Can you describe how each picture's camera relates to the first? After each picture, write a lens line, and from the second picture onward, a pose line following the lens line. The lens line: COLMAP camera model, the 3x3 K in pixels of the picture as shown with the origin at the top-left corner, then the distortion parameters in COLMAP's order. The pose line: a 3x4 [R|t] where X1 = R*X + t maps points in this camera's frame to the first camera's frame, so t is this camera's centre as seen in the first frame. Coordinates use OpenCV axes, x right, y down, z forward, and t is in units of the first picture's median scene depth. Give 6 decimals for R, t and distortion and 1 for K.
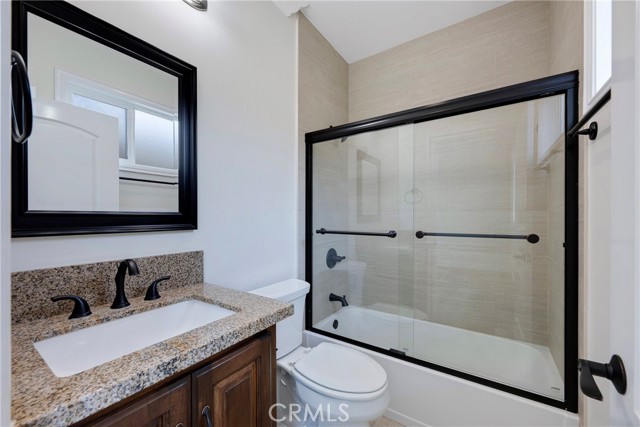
lens RADIAL K [[254.6, 0, 319.2], [0, 254.6, 216.5], [0, 0, 1]] dist [-0.000090, -0.000282]
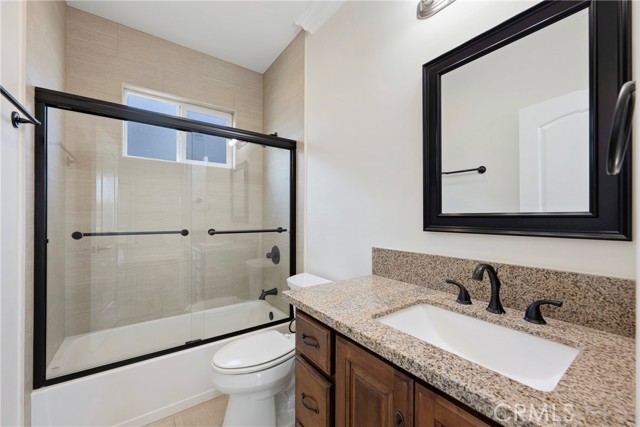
lens RADIAL K [[270.1, 0, 316.9], [0, 270.1, 217.2], [0, 0, 1]] dist [0.016623, 0.000024]
pose [[-0.375450, 0.001109, -0.926842, 0.423054], [0.000761, 0.999999, 0.000888, -0.003630], [0.926842, -0.000371, -0.375451, 0.748661]]
